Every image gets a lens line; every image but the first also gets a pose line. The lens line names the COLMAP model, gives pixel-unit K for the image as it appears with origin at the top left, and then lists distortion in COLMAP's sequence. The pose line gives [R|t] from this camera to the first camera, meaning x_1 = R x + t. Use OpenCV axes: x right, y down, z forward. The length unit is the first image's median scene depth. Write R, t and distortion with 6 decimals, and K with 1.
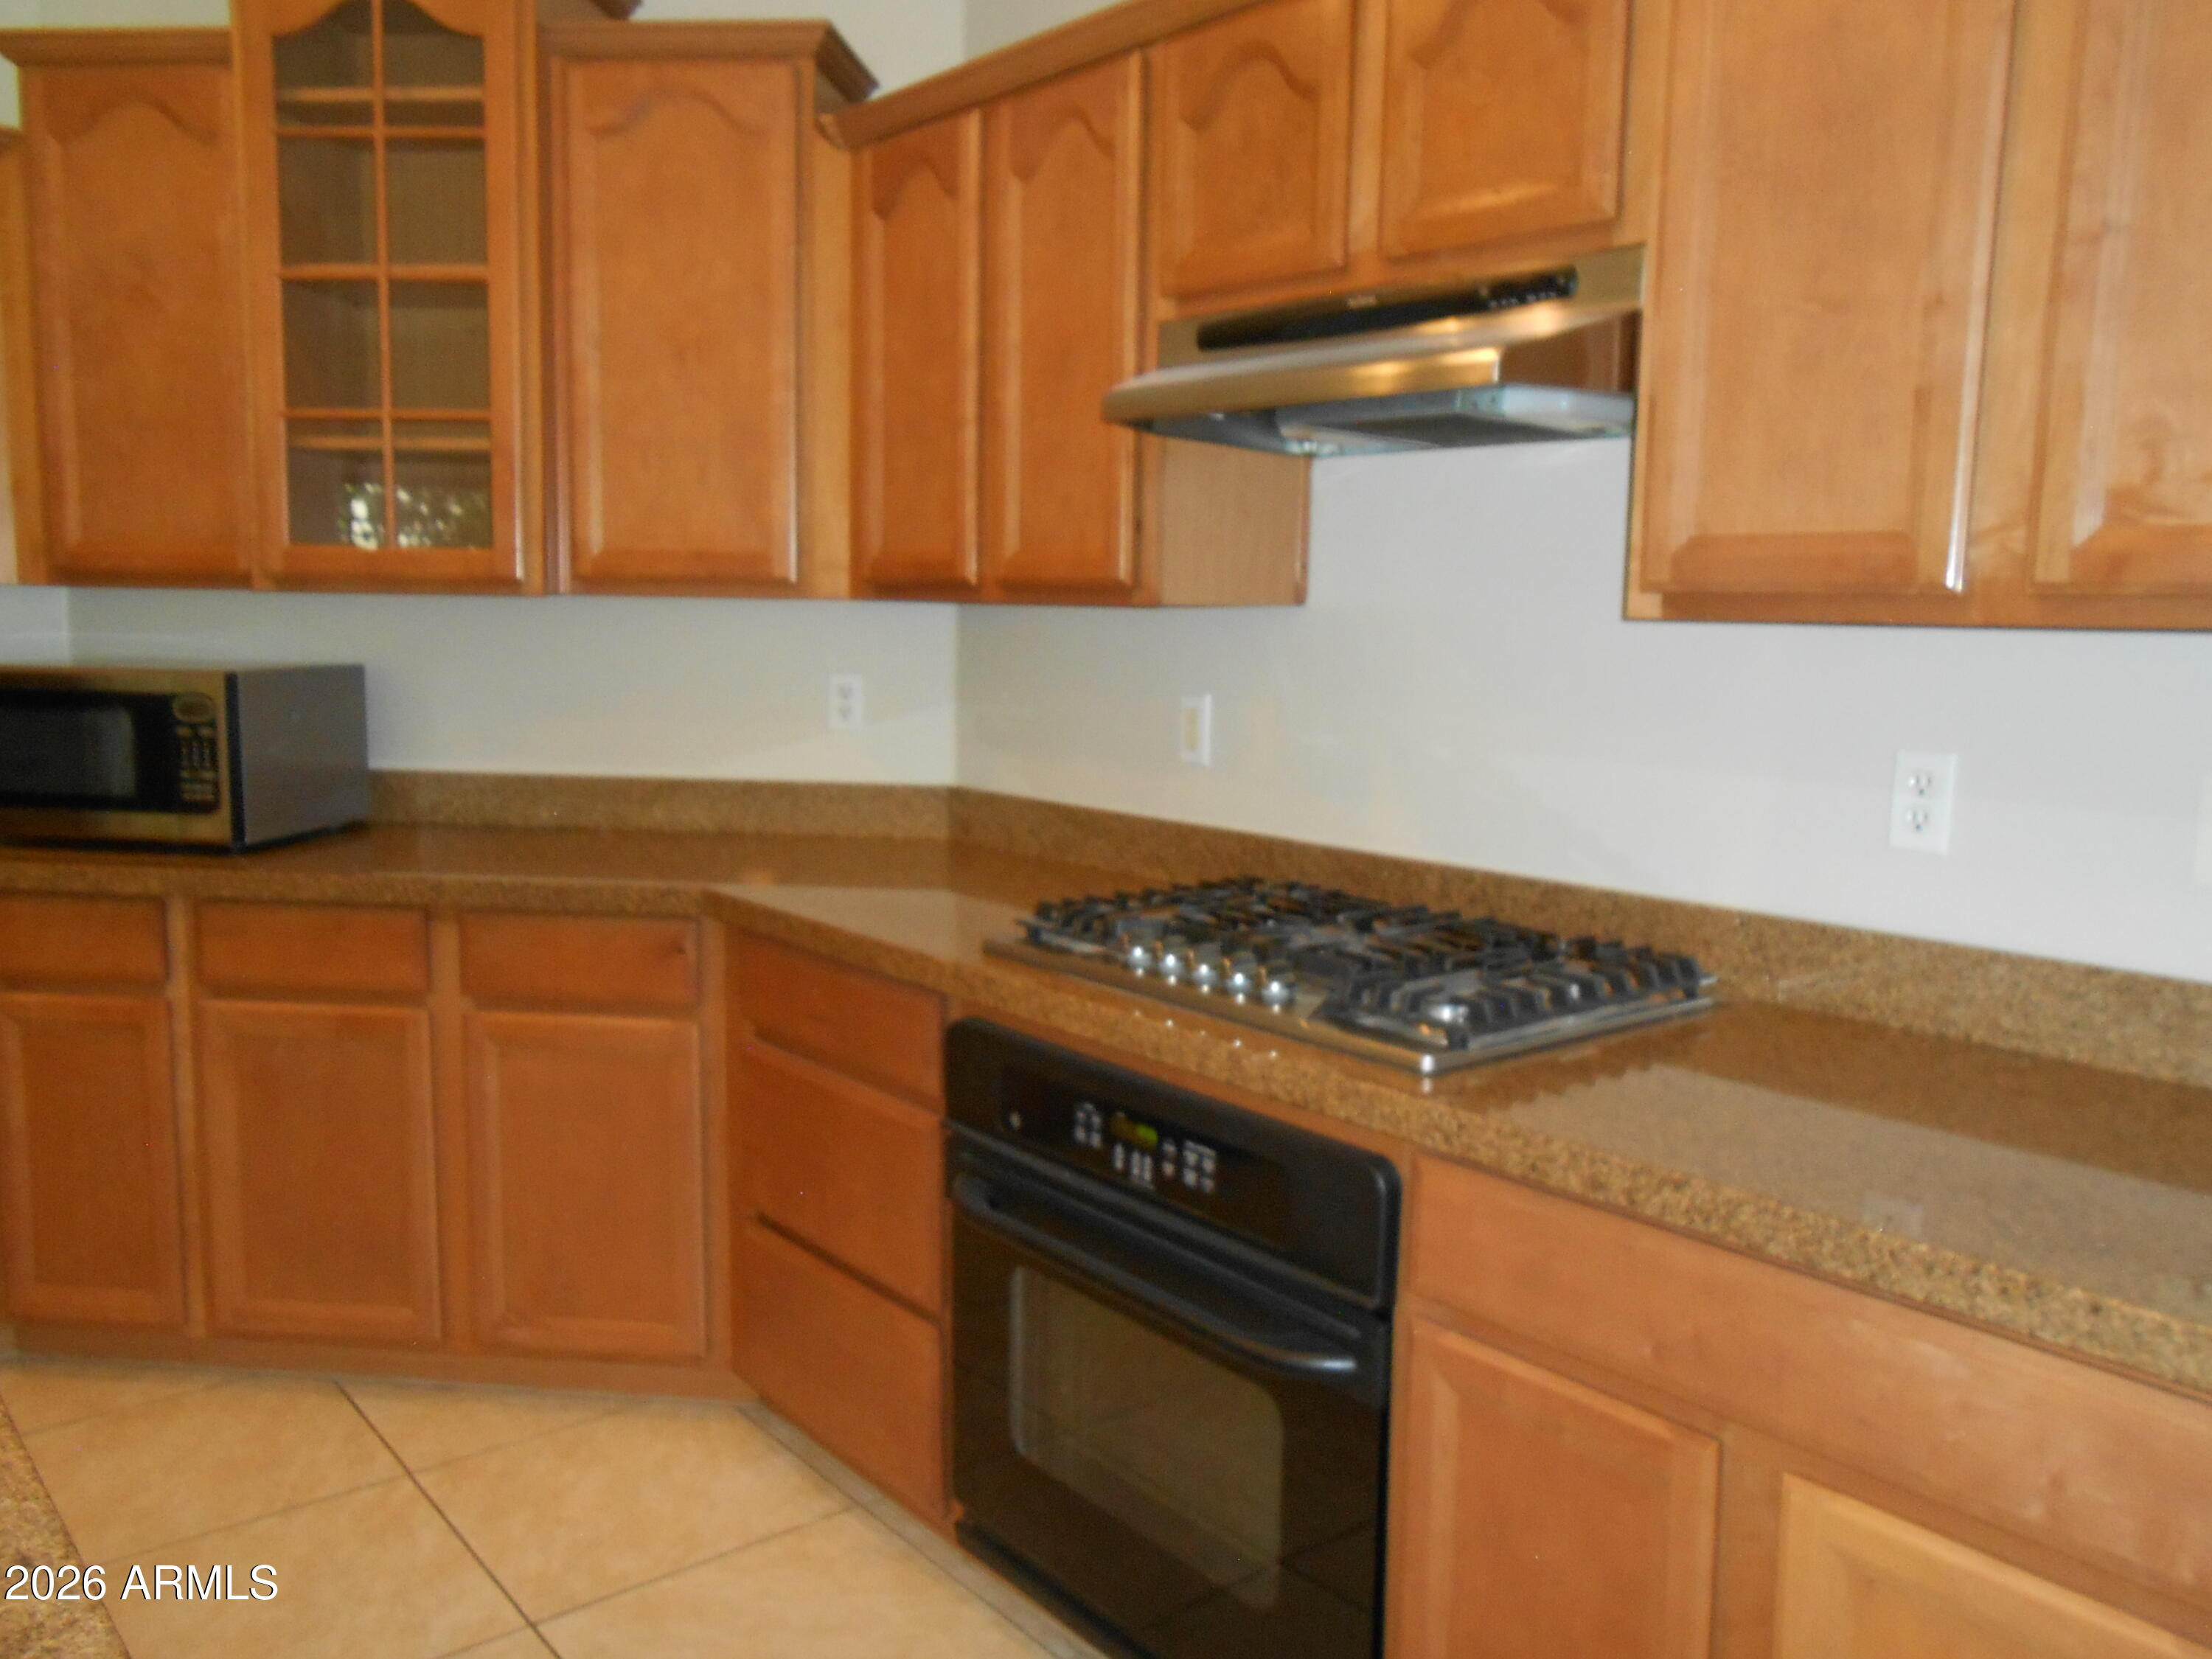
lens RADIAL K [[1703.4, 0, 1123.3], [0, 1703.4, 839.0], [0, 0, 1]] dist [-0.039625, 0.039334]
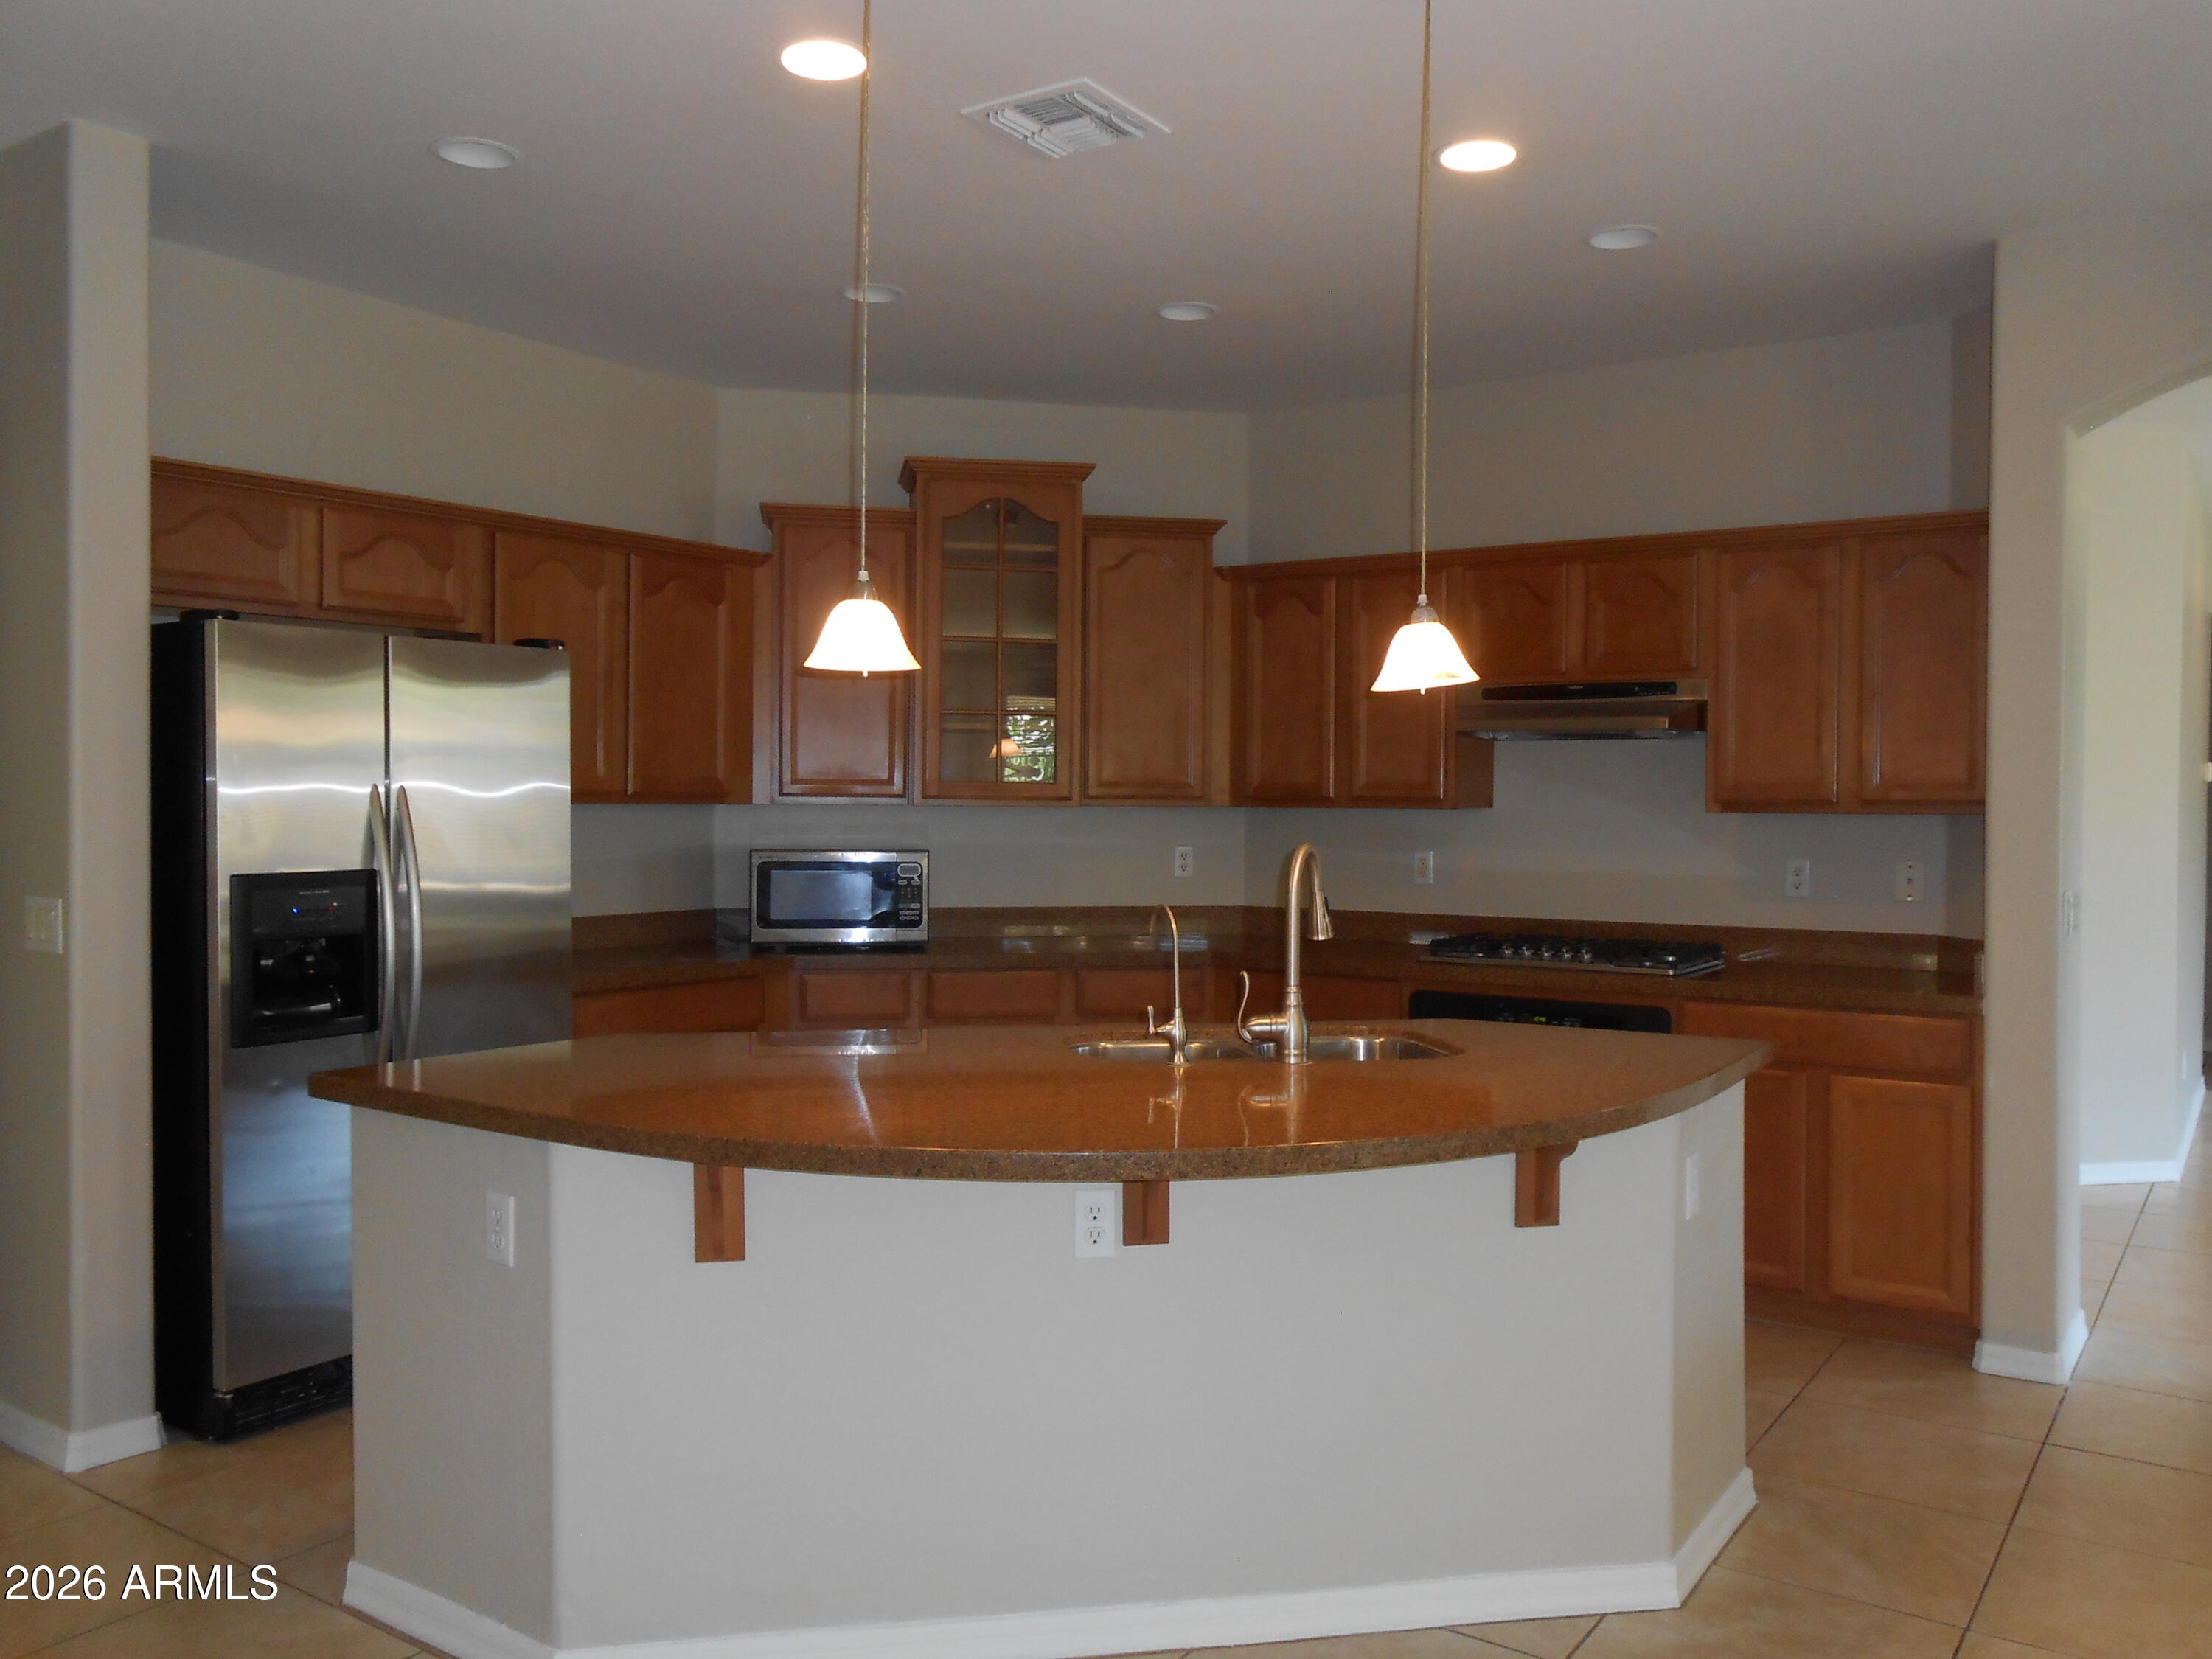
lens RADIAL K [[1703.4, 0, 1090.5], [0, 1703.4, 826.5], [0, 0, 1]] dist [-0.039625, 0.039334]
pose [[0.964513, -0.015689, 0.263570, -0.870519], [0.047690, 0.992167, -0.115458, 0.102017], [-0.259694, 0.123931, 0.957706, -0.850302]]
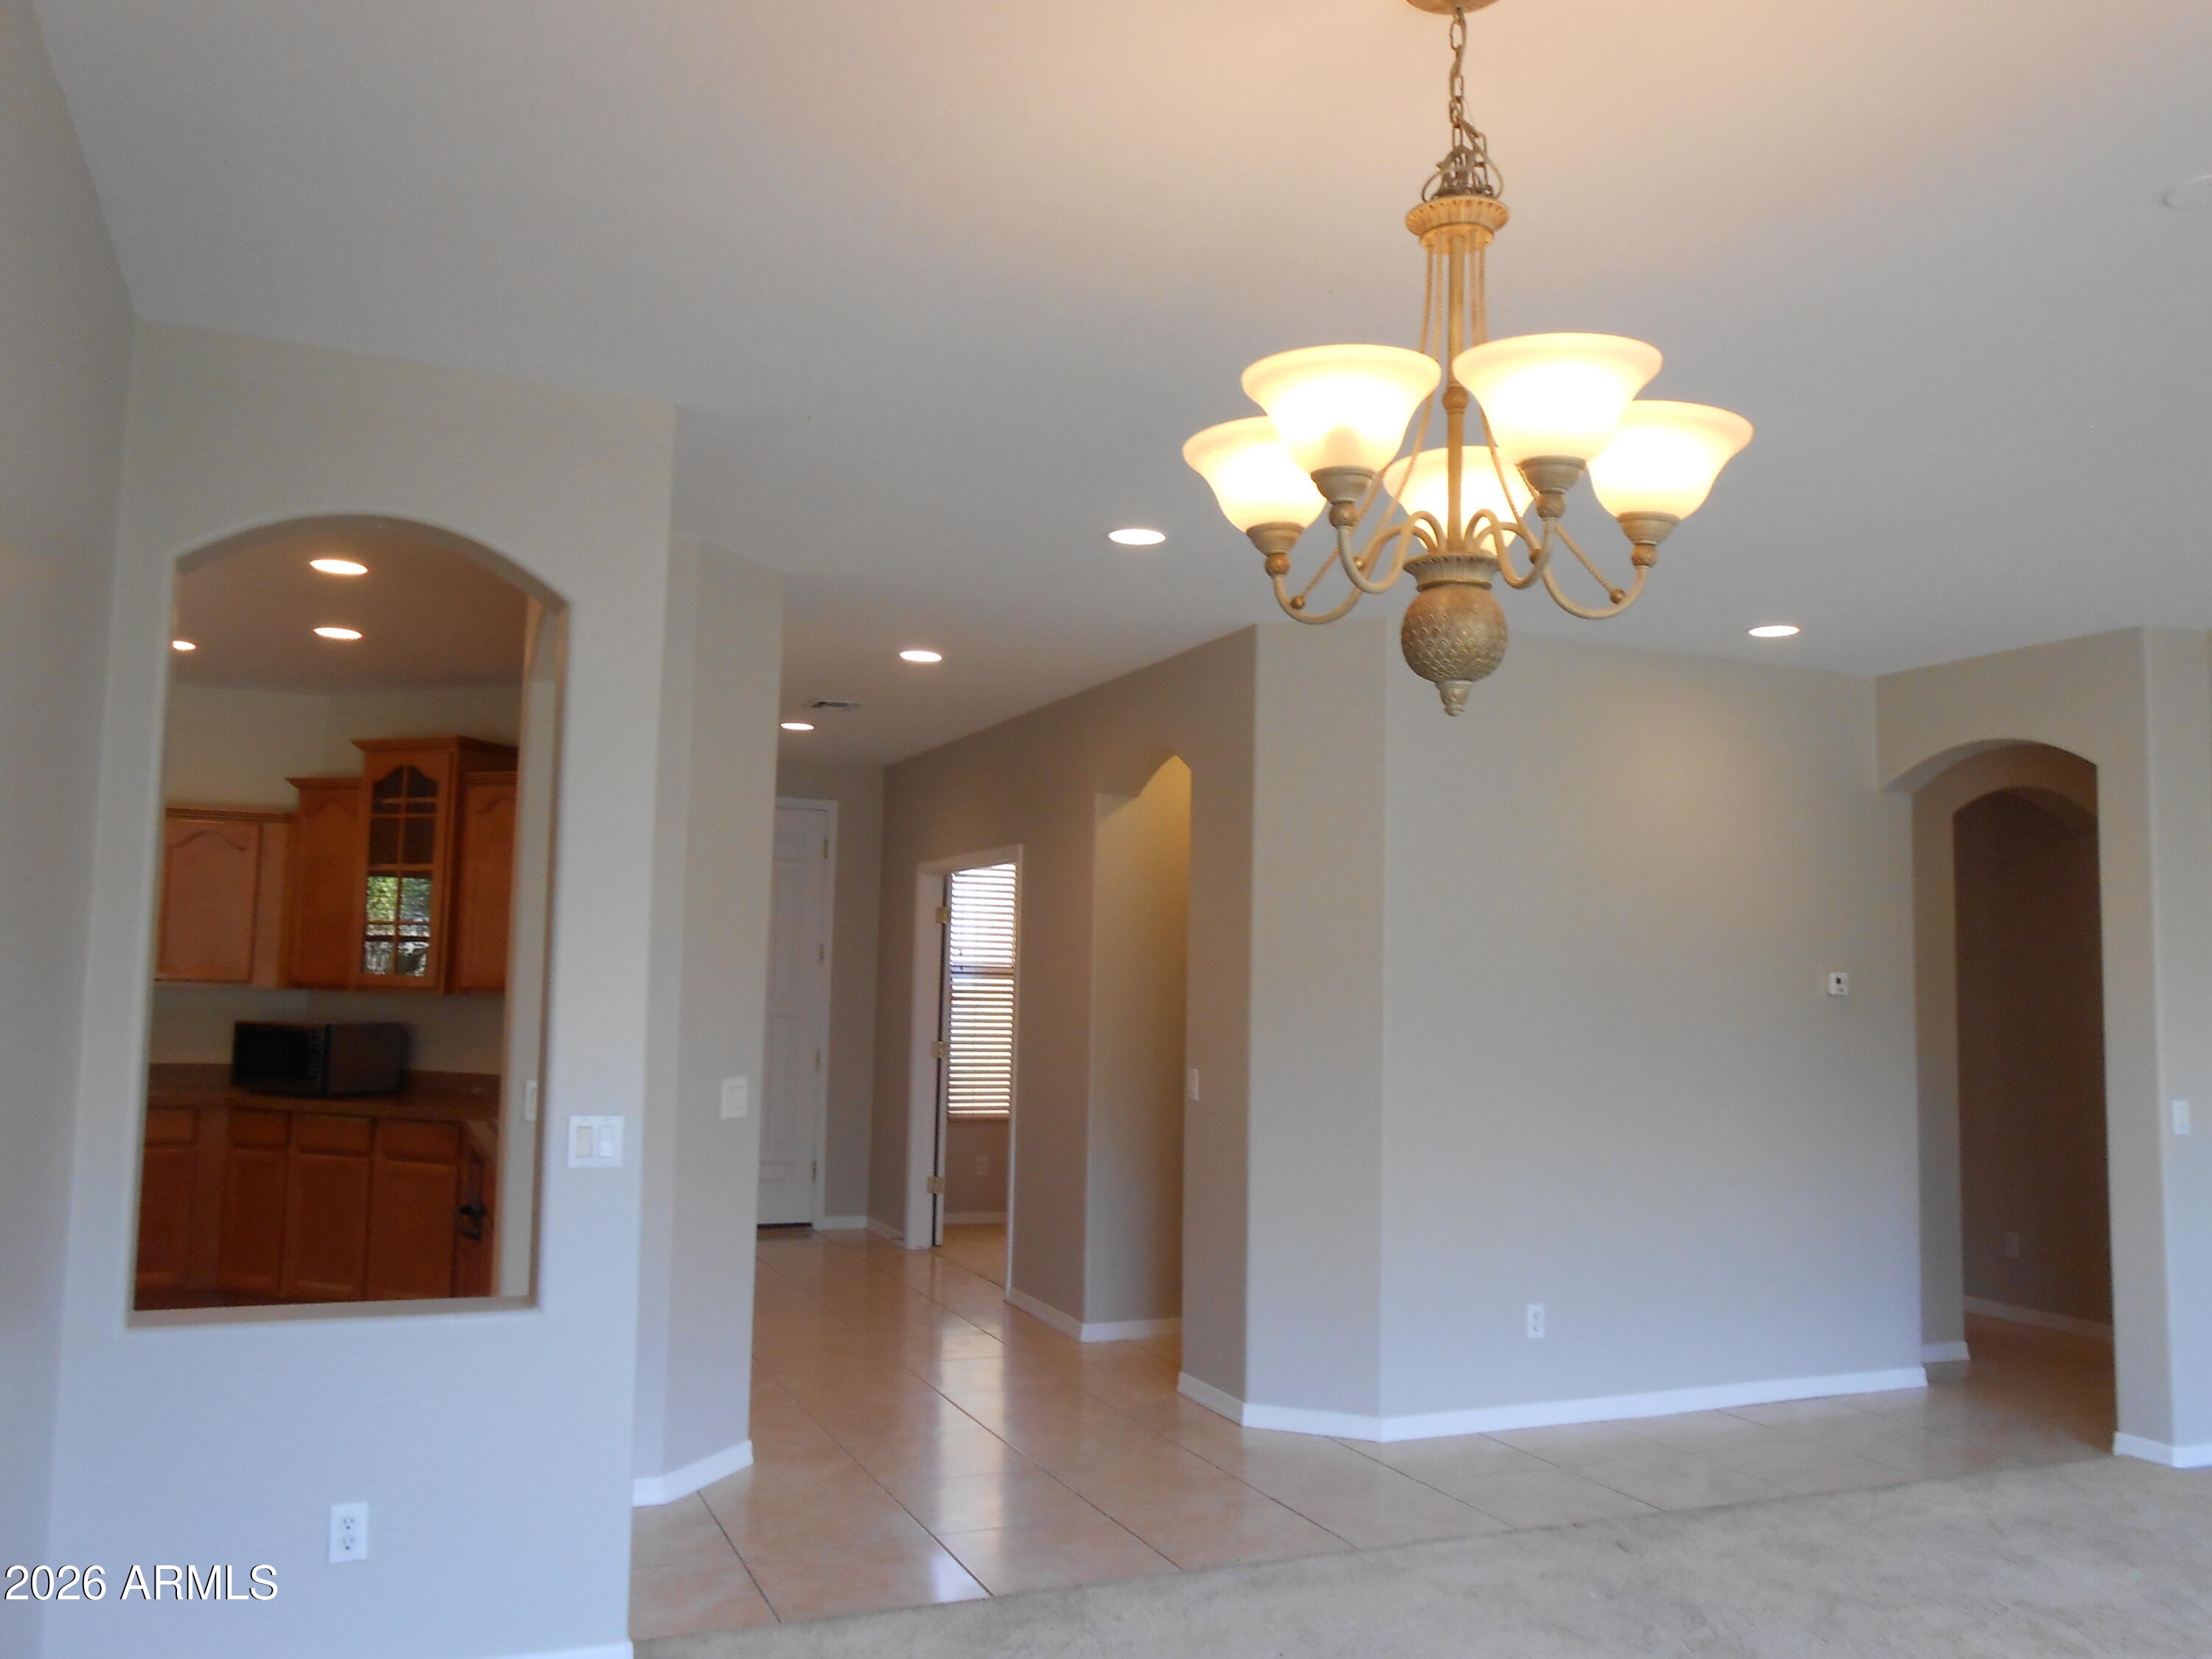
lens RADIAL K [[1703.4, 0, 1106.0], [0, 1703.4, 830.8], [0, 0, 1]] dist [-0.039625, 0.039334]
pose [[0.955720, -0.032060, -0.292525, 1.362920], [-0.035385, 0.974315, -0.222390, 0.143360], [0.292141, 0.222893, 0.930039, -1.102061]]
